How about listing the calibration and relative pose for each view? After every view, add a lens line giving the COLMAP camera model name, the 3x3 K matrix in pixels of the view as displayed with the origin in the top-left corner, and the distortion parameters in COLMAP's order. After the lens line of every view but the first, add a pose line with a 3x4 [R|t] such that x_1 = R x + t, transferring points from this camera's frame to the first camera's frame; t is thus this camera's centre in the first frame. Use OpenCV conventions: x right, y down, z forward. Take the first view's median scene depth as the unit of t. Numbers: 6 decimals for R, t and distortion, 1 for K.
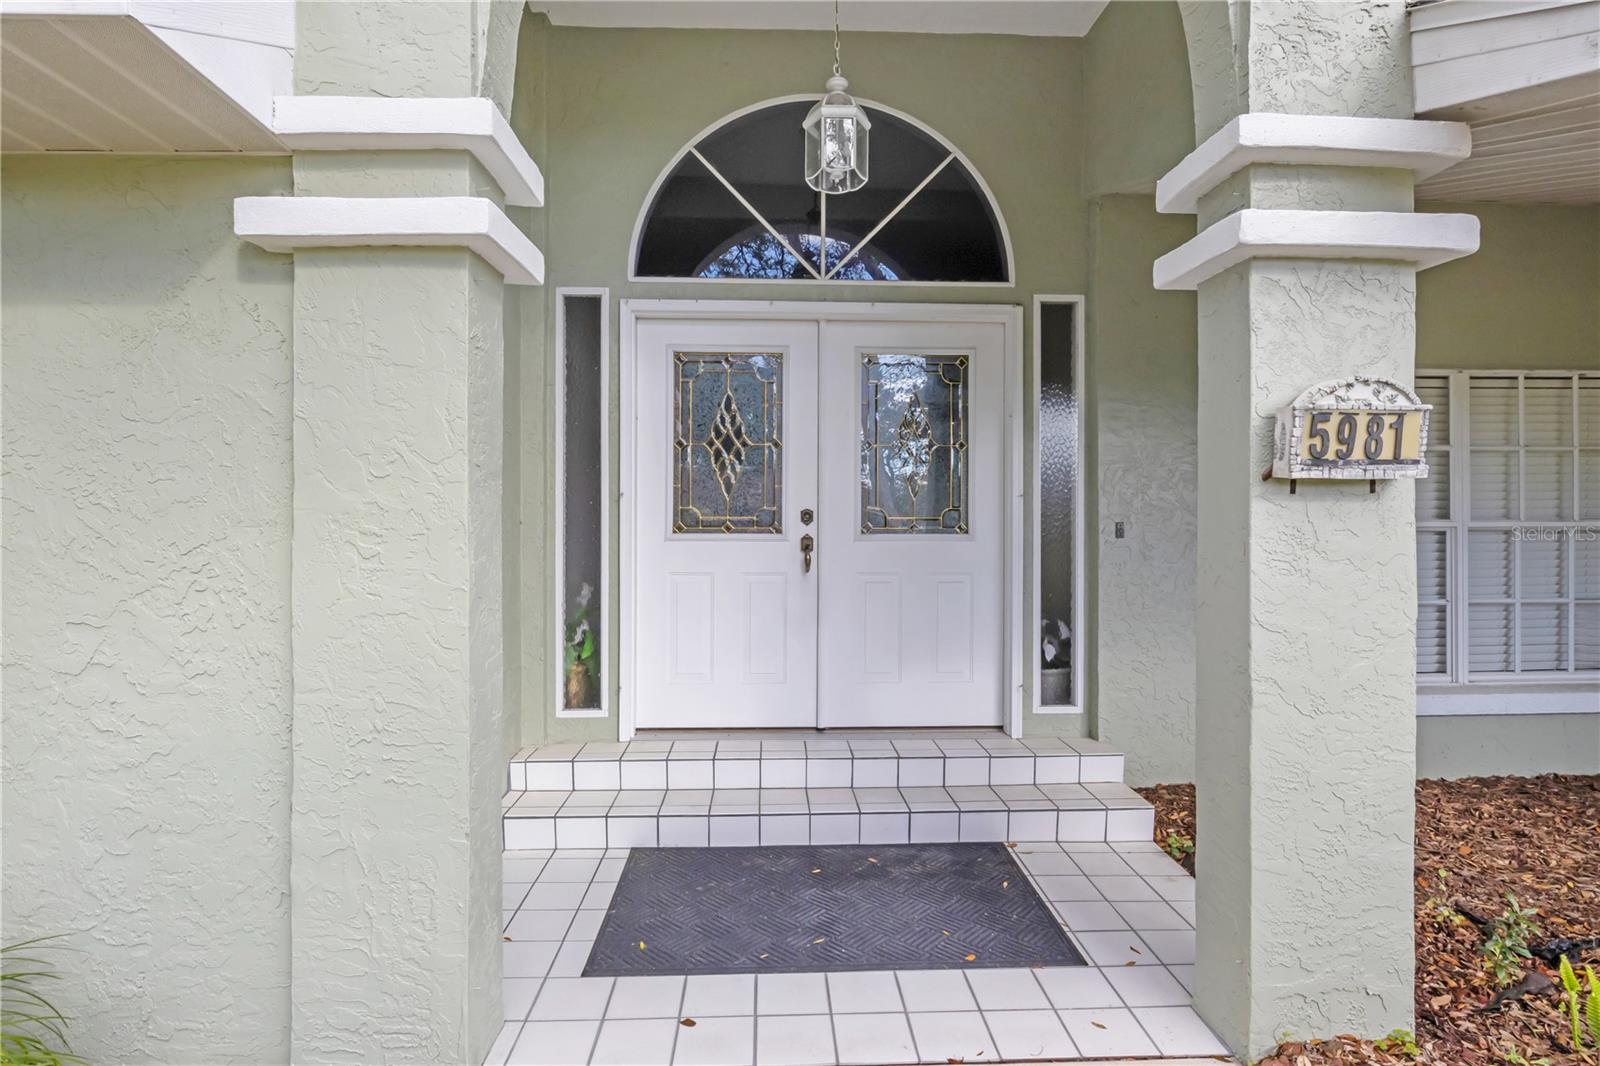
lens RADIAL K [[812.0, 0, 799.1], [0, 812.0, 510.3], [0, 0, 1]] dist [0.000035, -0.000002]
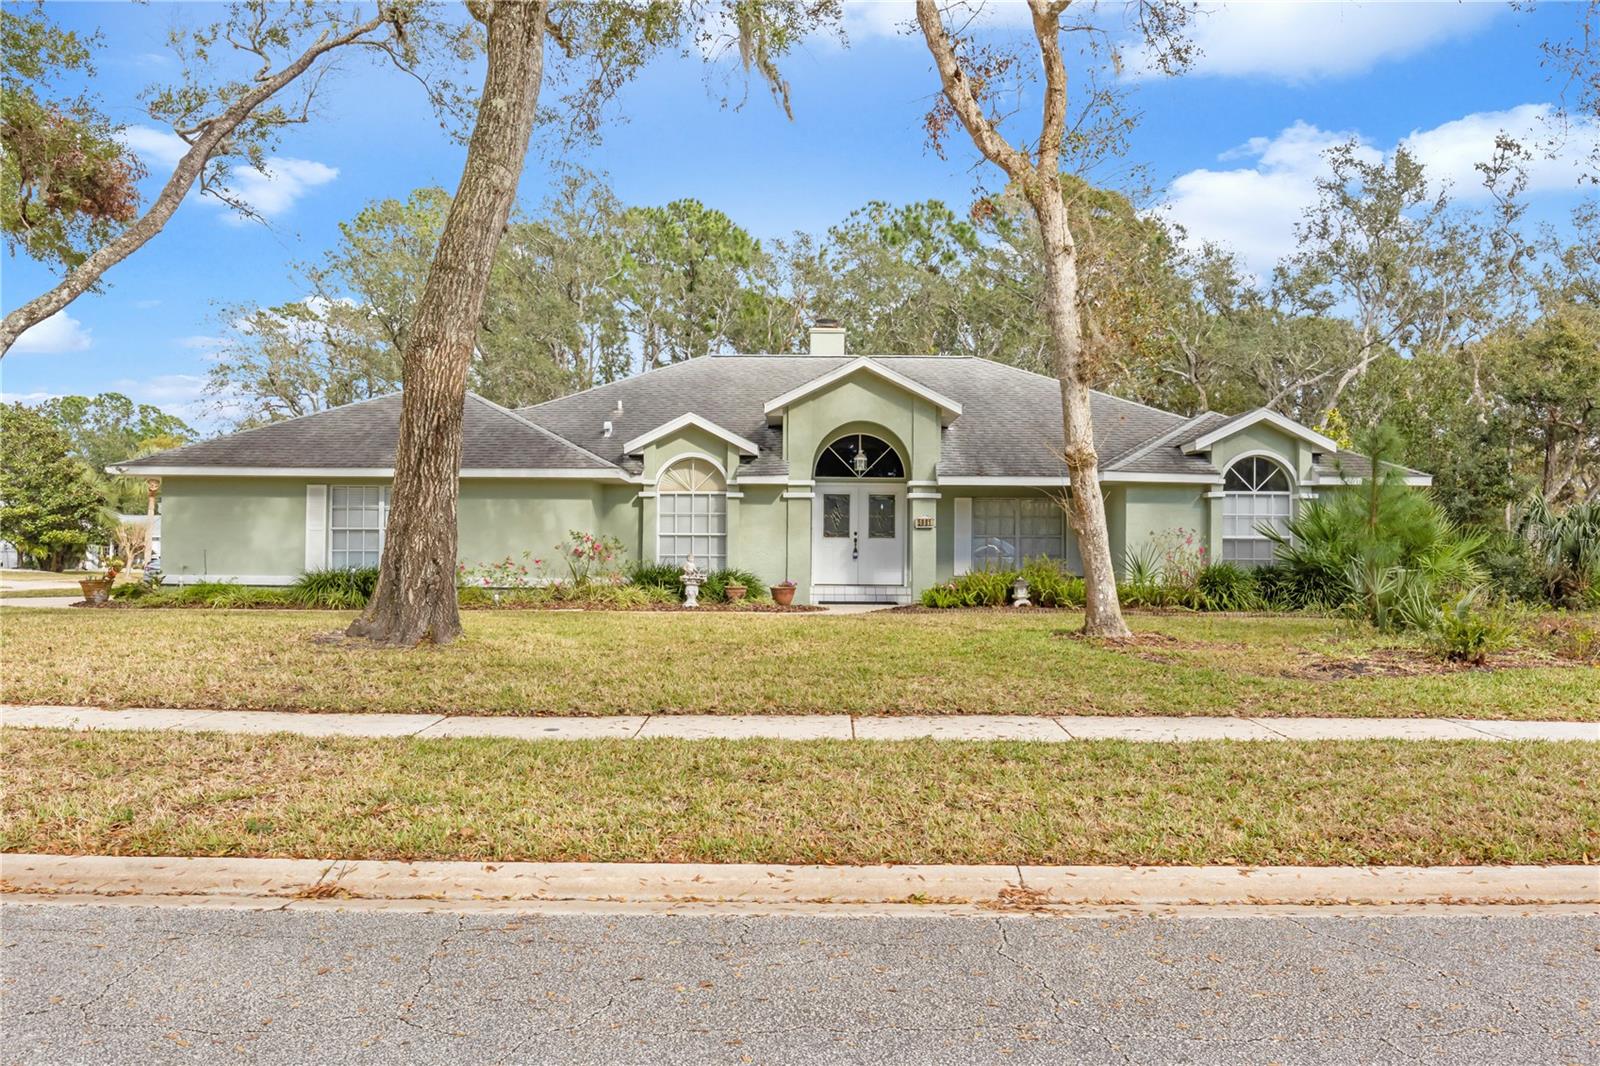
lens RADIAL K [[1181.2, 0, 800.0], [0, 1181.2, 533.0], [0, 0, 1]] dist [-0.000091, -0.000020]
pose [[0.999199, 0.003565, -0.039846, -0.033632], [-0.003532, 0.999993, 0.000905, 0.000991], [0.039849, -0.000763, 0.999205, -5.608773]]
